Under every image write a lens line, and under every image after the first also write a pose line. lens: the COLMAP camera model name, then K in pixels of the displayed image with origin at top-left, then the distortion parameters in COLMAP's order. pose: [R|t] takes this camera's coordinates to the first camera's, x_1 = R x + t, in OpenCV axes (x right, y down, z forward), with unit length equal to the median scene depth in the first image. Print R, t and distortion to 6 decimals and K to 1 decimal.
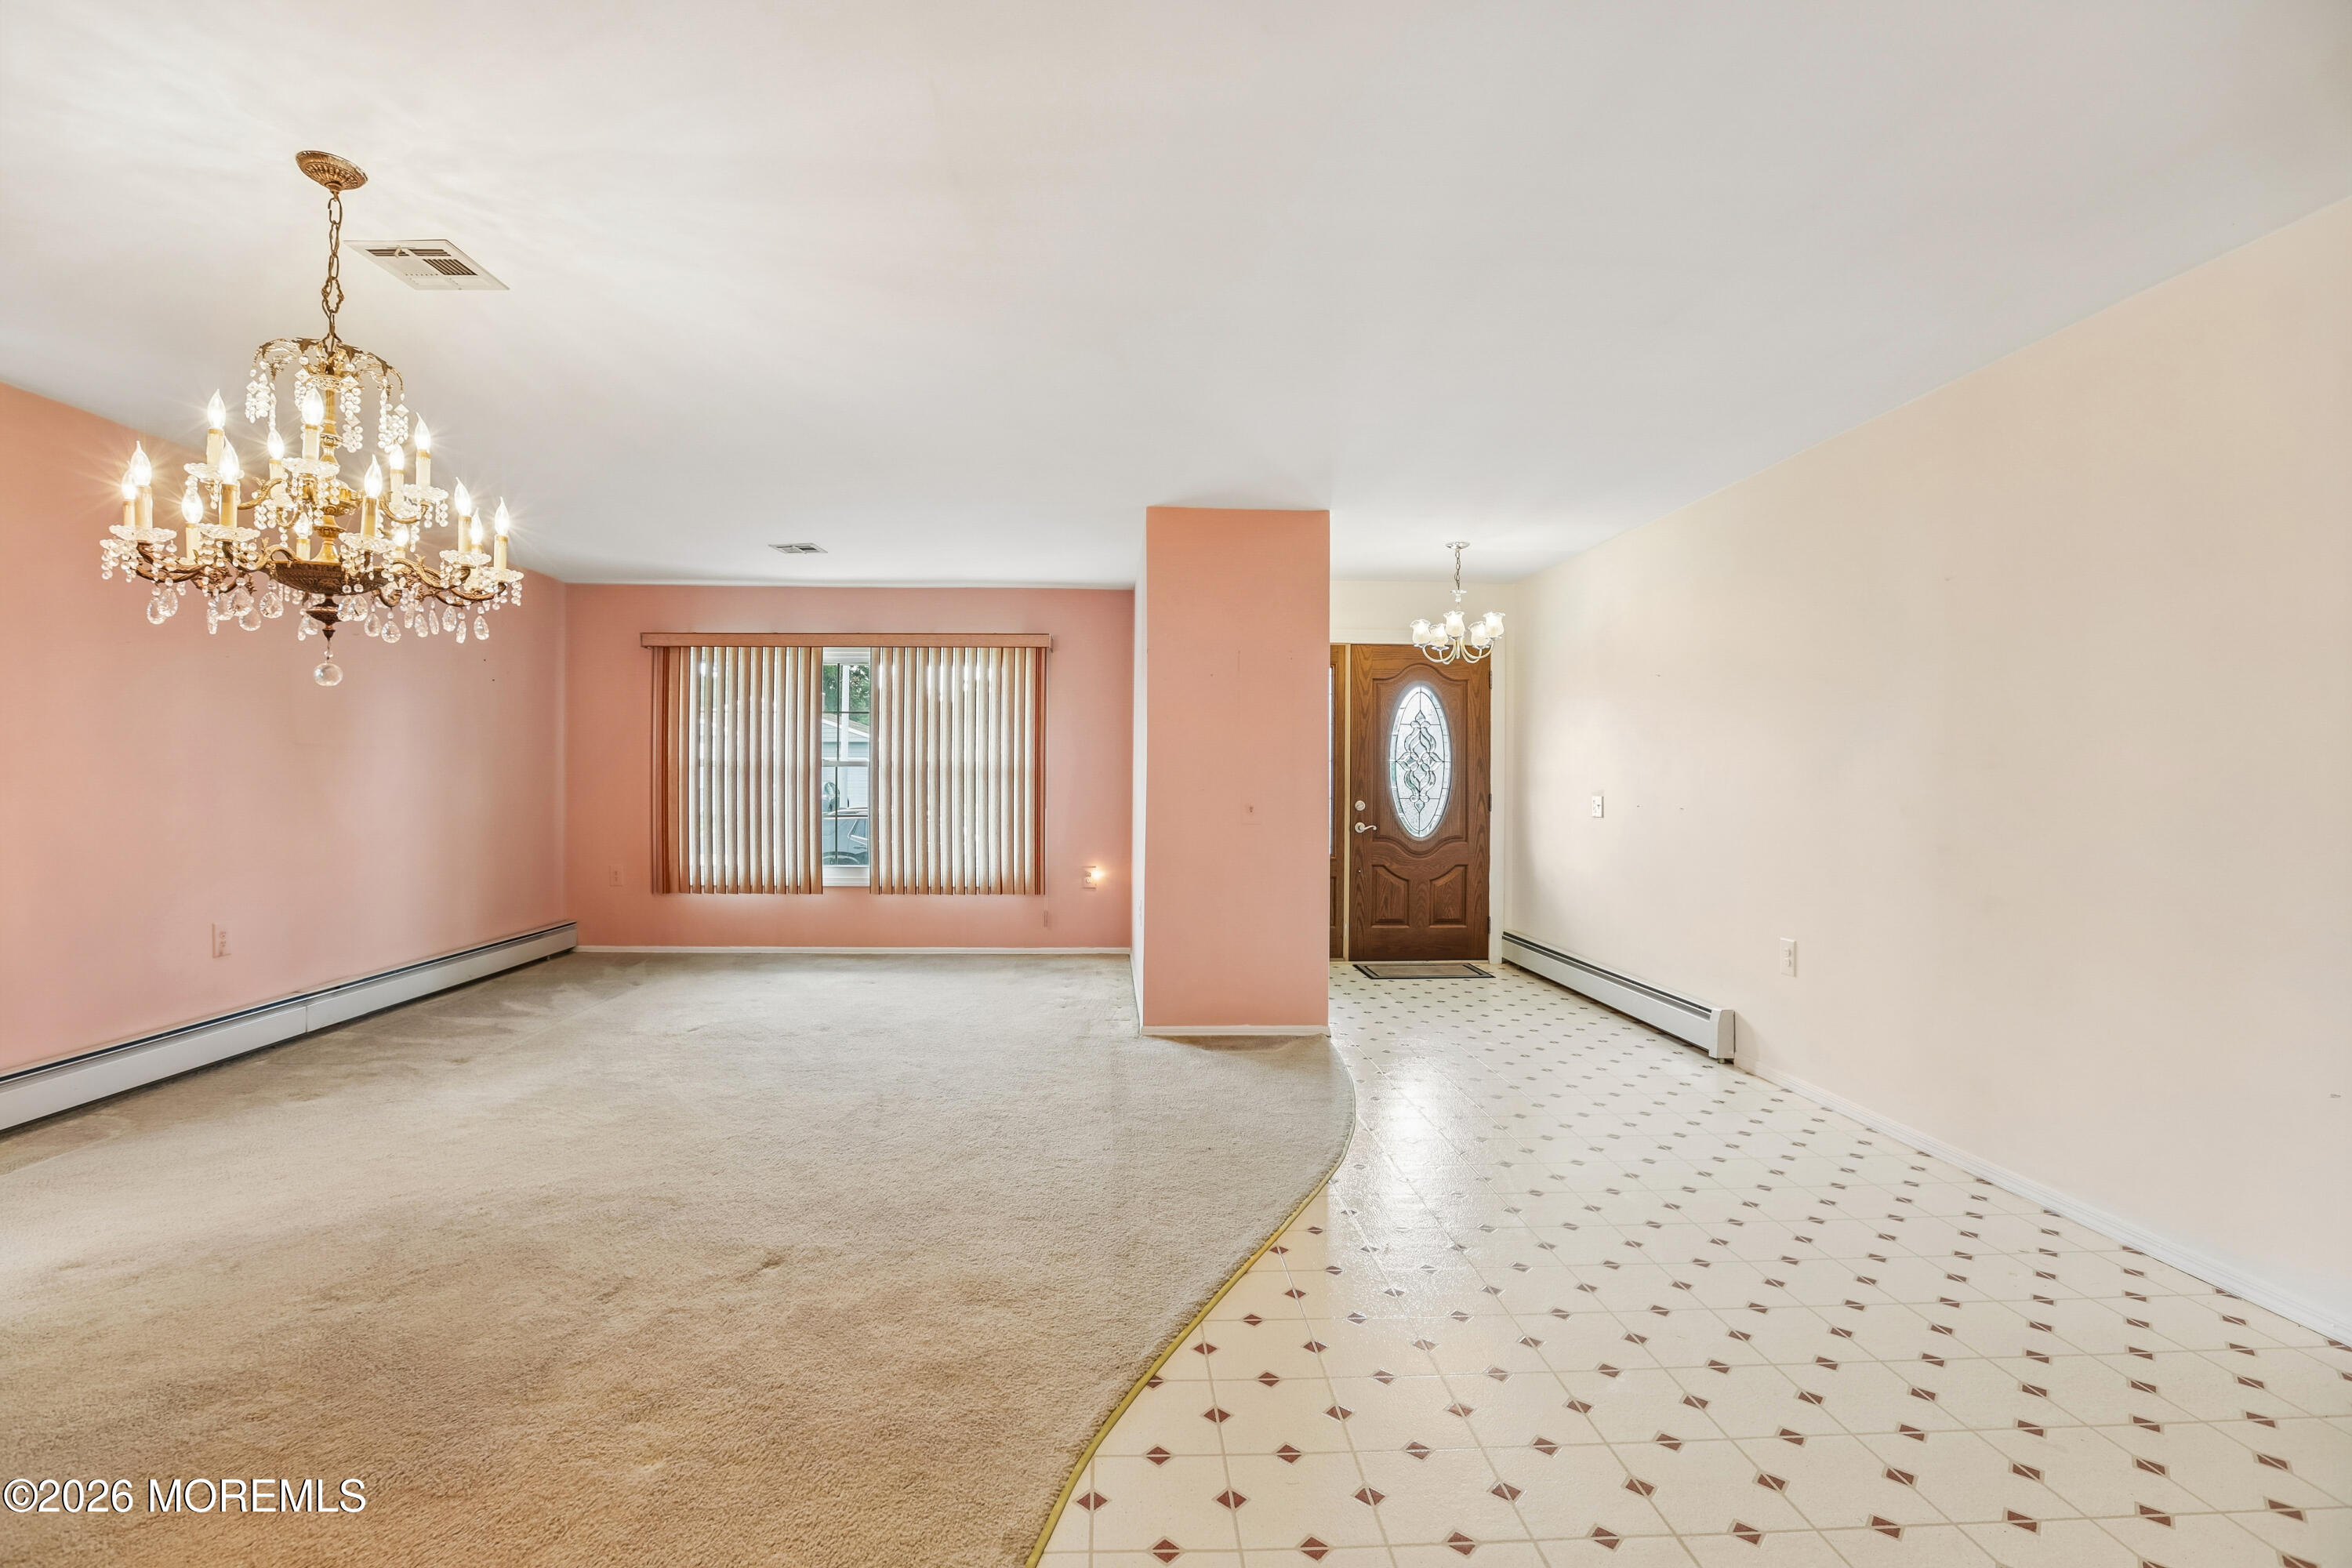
lens RADIAL K [[1088.4, 0, 1142.6], [0, 1088.4, 785.6], [0, 0, 1]] dist [-0.029523, 0.011914]
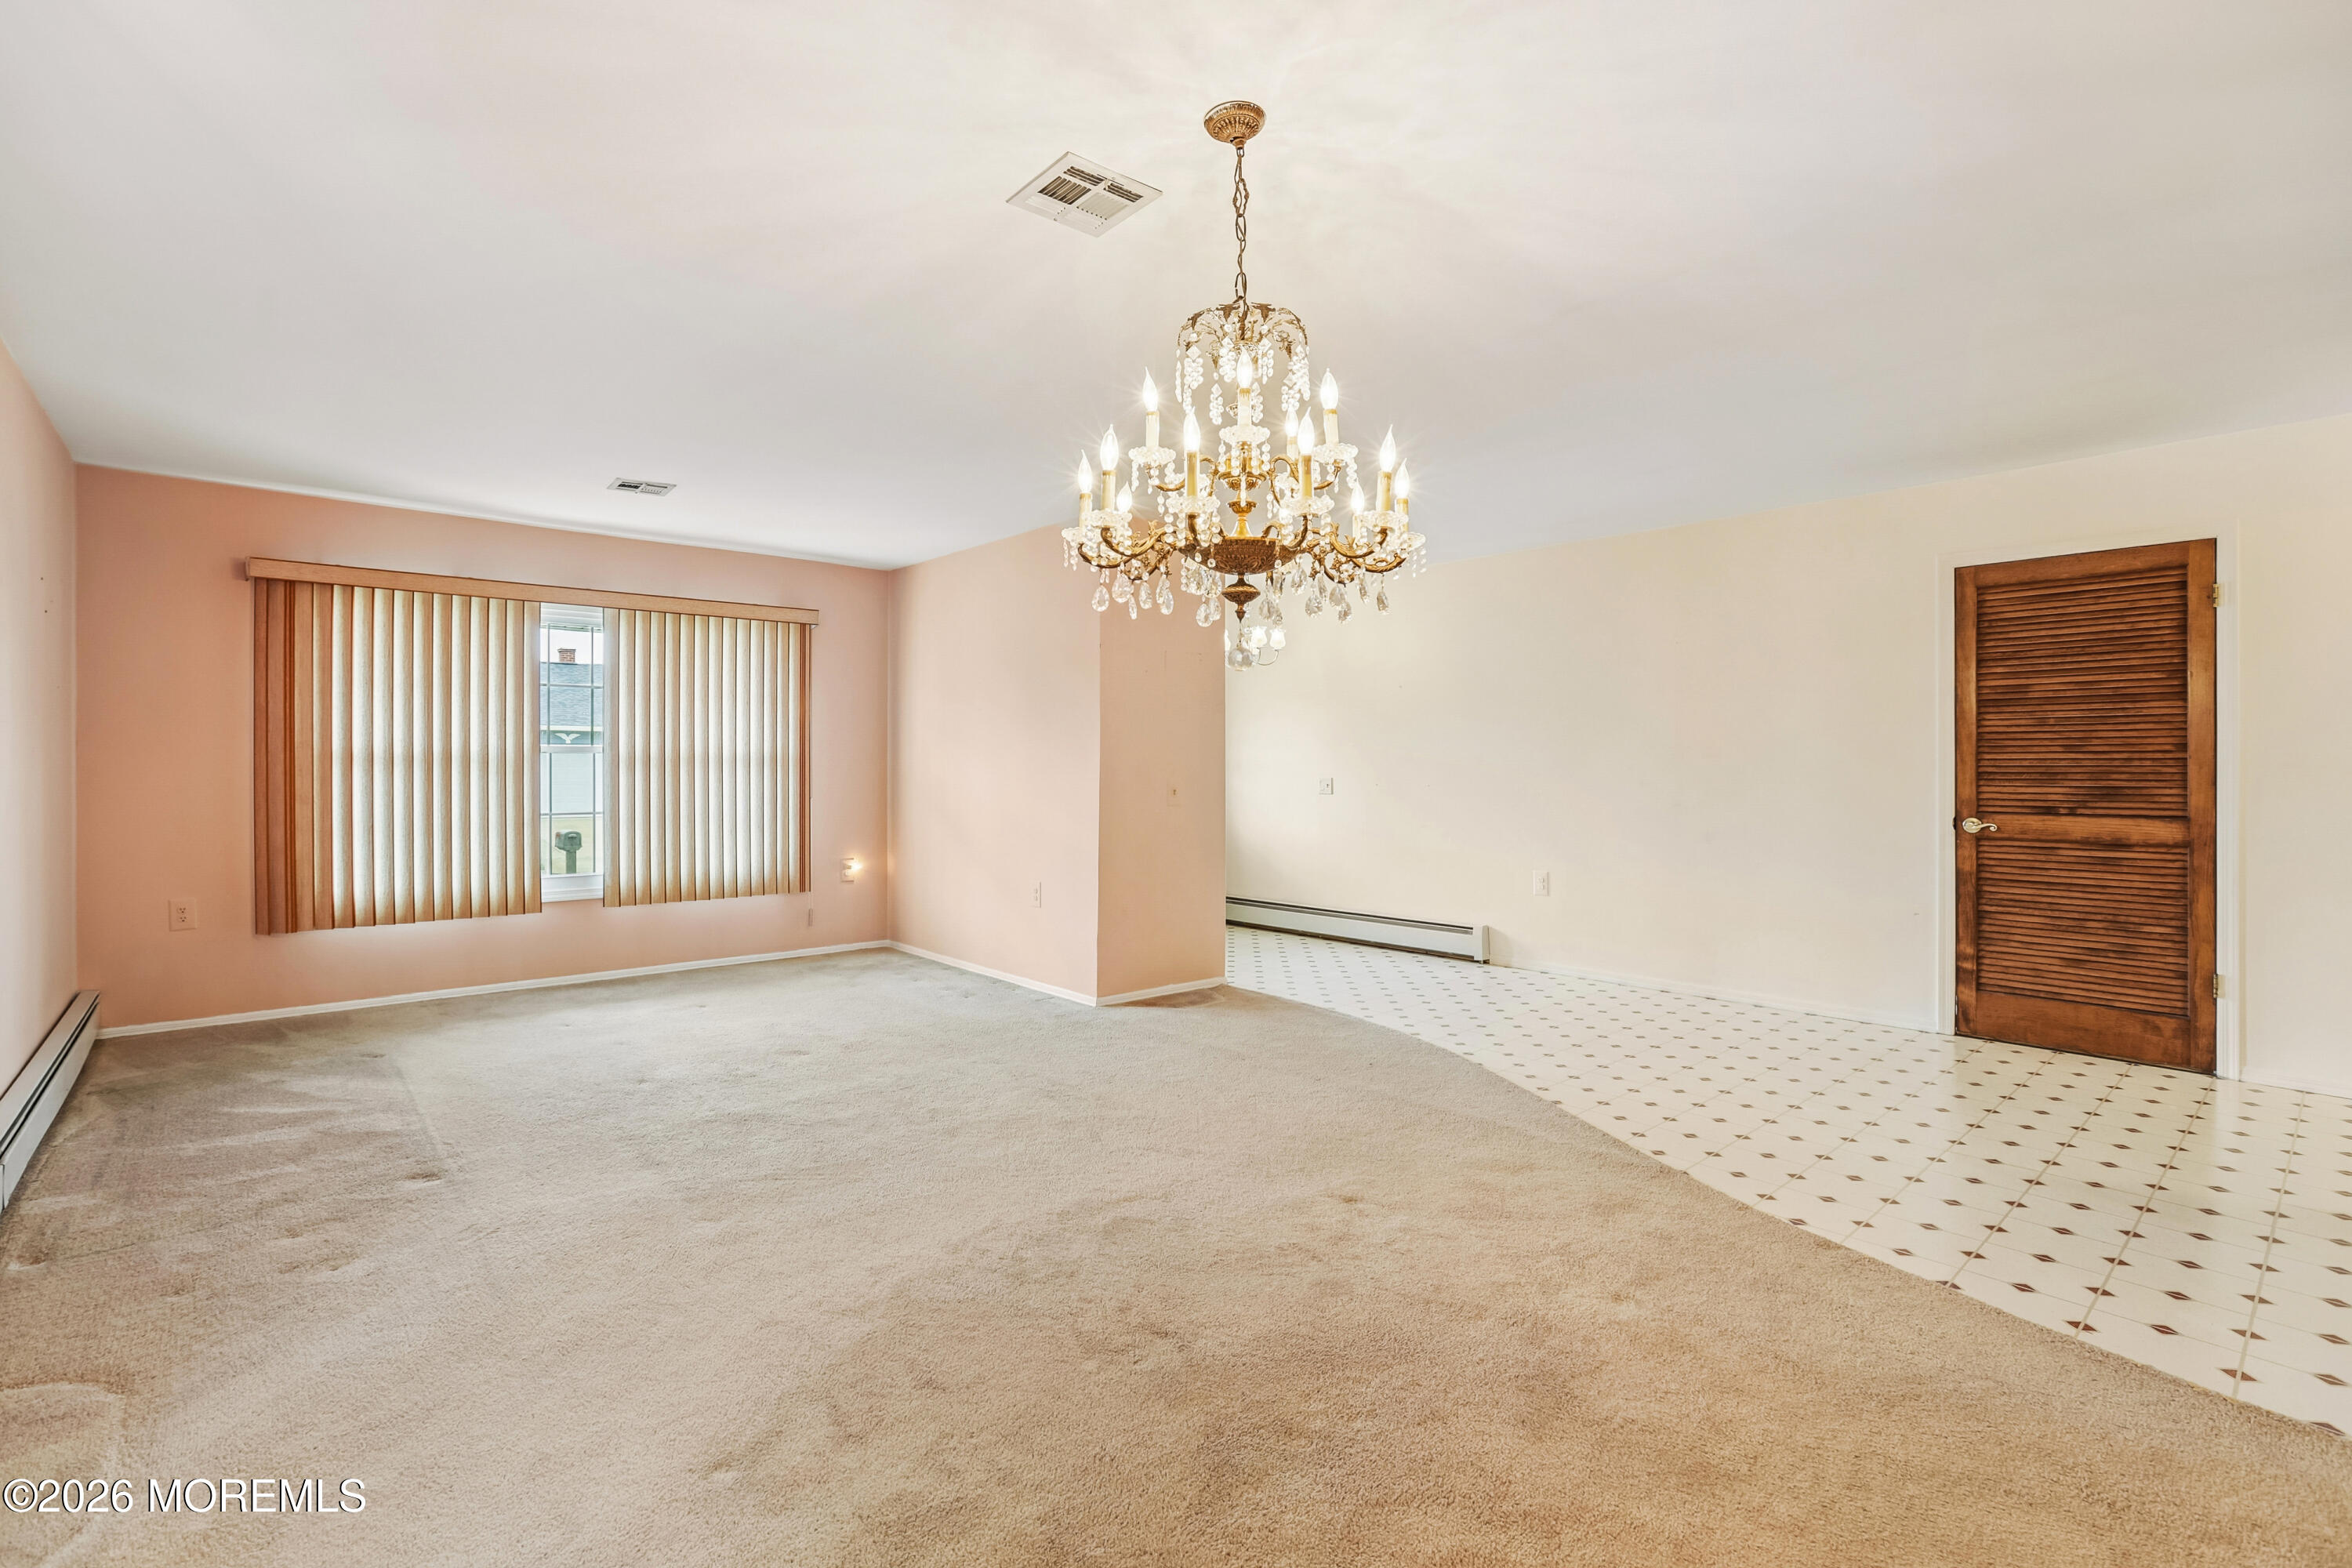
lens RADIAL K [[1088.4, 0, 1167.4], [0, 1088.4, 773.8], [0, 0, 1]] dist [-0.029523, 0.011914]
pose [[0.768592, -0.006891, 0.639702, -0.461986], [0.006202, 0.999975, 0.003319, -0.001503], [-0.639709, 0.001417, 0.768616, 0.098740]]
